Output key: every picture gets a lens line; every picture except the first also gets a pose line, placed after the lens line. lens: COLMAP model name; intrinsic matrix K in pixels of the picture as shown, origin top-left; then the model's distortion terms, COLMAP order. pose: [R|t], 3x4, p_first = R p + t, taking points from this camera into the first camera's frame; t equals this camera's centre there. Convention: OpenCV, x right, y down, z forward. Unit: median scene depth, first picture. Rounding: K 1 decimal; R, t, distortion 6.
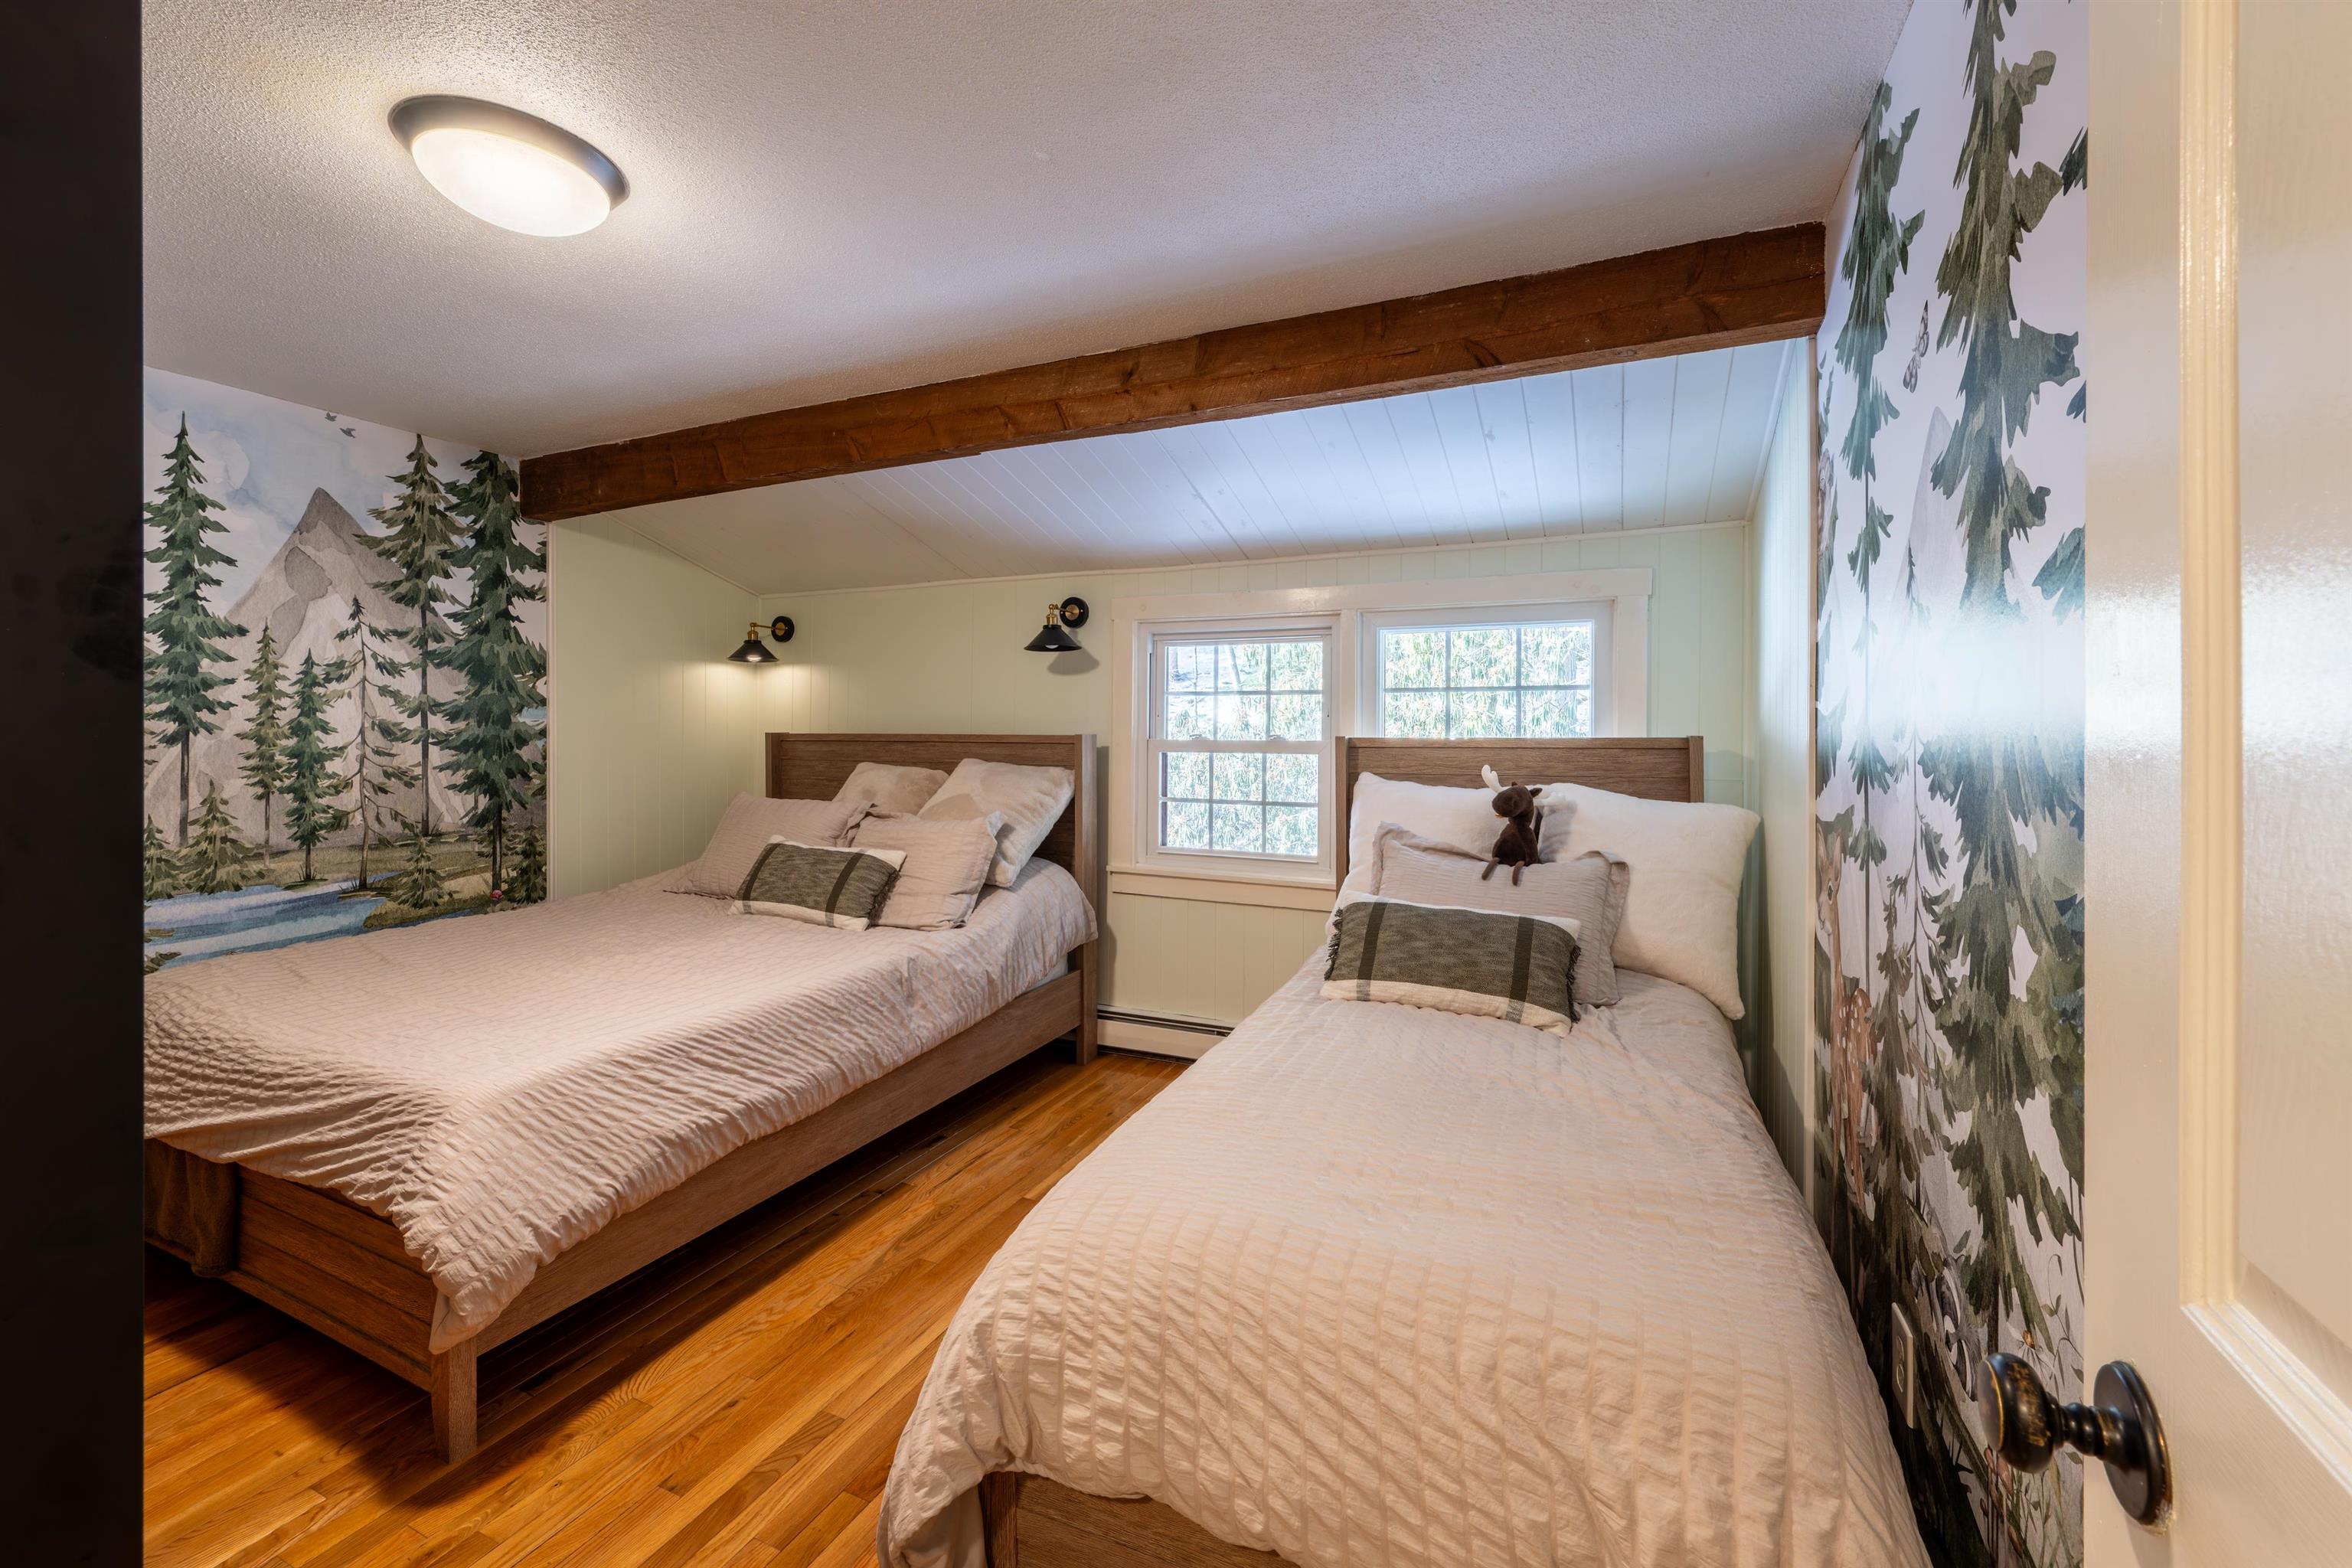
lens RADIAL K [[945.2, 0, 1177.2], [0, 945.2, 732.6], [0, 0, 1]] dist [-0.000850, 0.000104]
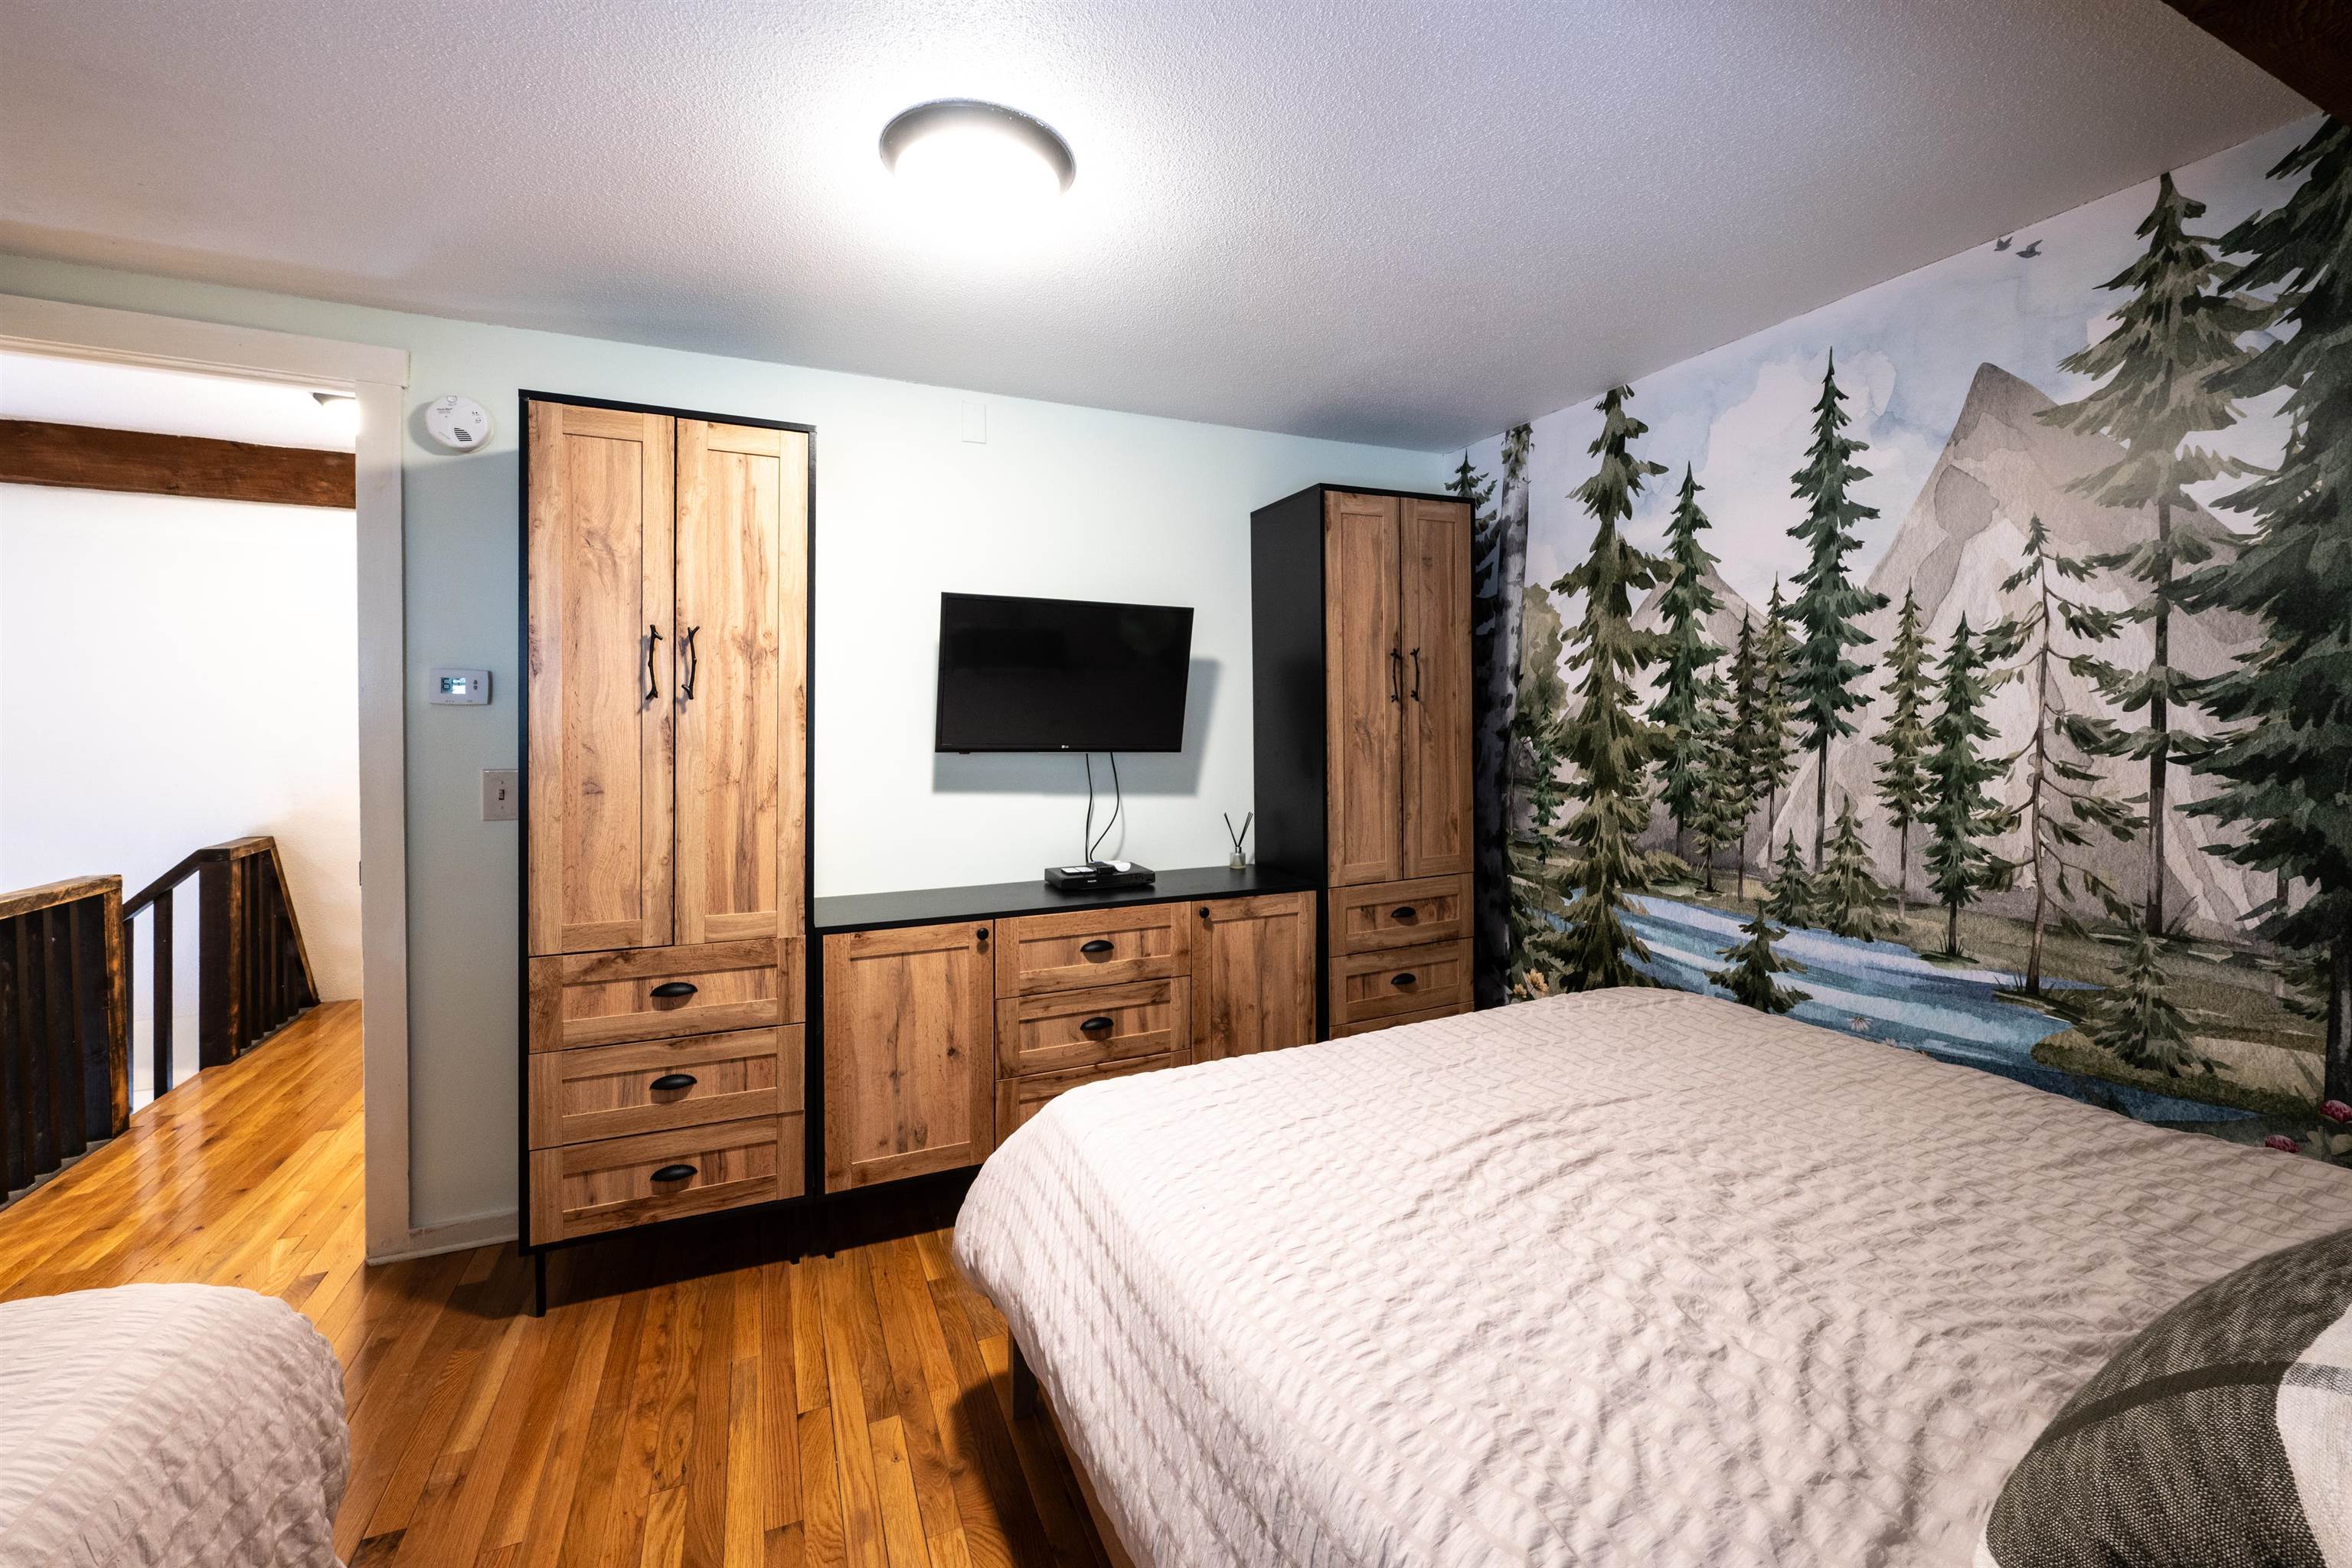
lens RADIAL K [[945.2, 0, 1177.2], [0, 945.2, 732.6], [0, 0, 1]] dist [-0.000850, 0.000104]
pose [[-0.651148, 0.005018, -0.758934, -0.044421], [-0.002926, 0.999954, 0.009122, -0.007224], [0.758945, 0.008161, -0.651103, 0.999256]]
